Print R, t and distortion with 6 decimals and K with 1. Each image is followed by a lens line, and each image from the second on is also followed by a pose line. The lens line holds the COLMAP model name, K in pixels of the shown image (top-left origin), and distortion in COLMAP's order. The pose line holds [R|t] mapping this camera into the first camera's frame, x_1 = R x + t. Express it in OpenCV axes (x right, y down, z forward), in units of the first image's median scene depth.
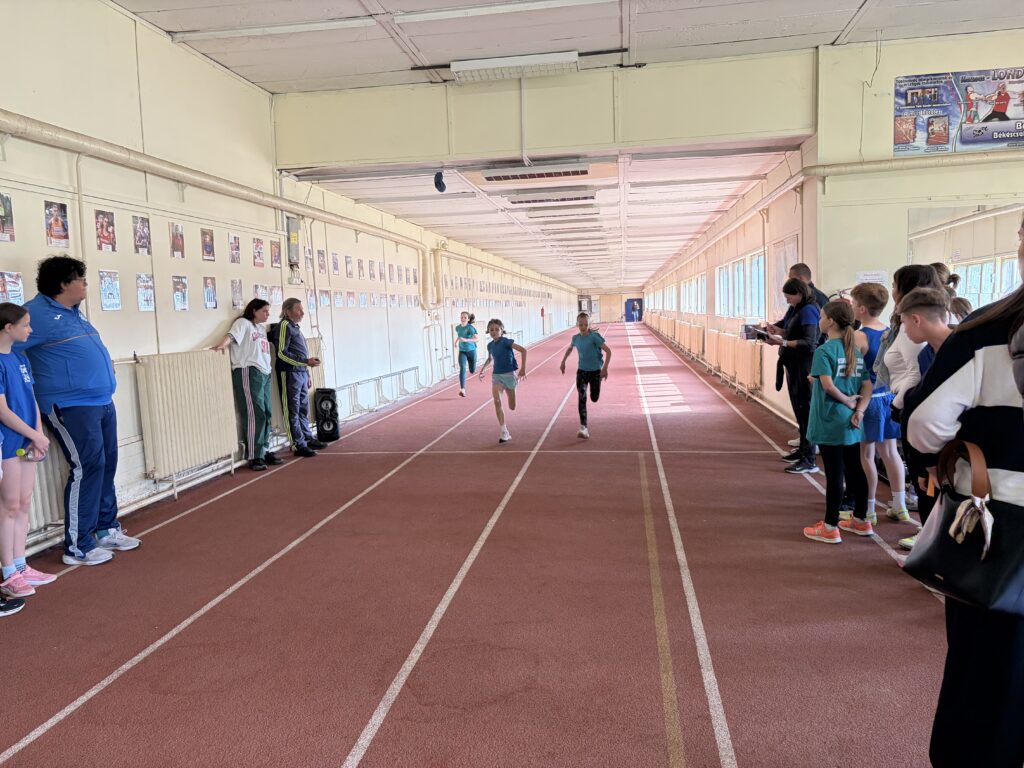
lens RADIAL K [[768.2, 0, 514.0], [0, 768.2, 384.8], [0, 0, 1]] dist [0.022339, -0.038722]
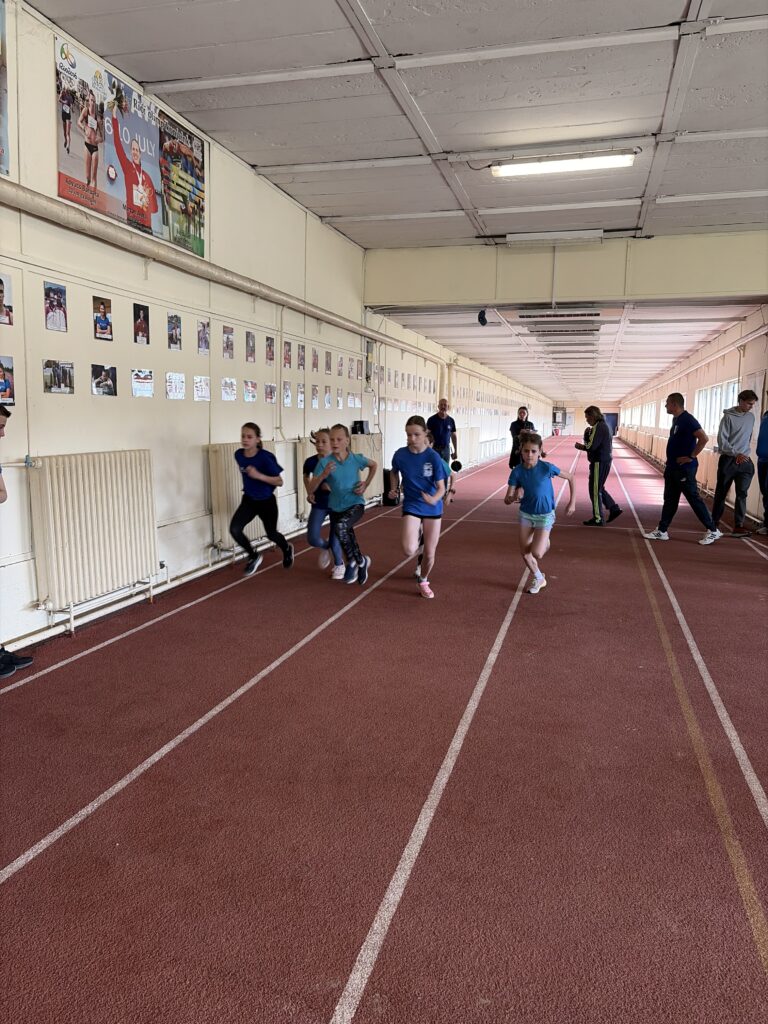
lens RADIAL K [[768.2, 0, 381.1], [0, 768.2, 521.7], [0, 0, 1]] dist [0.022339, -0.038722]
pose [[0.991059, 0.063170, -0.117522, -0.096645], [-0.058519, 0.997376, 0.042612, 0.038505], [0.119906, -0.035354, 0.992156, -0.349807]]
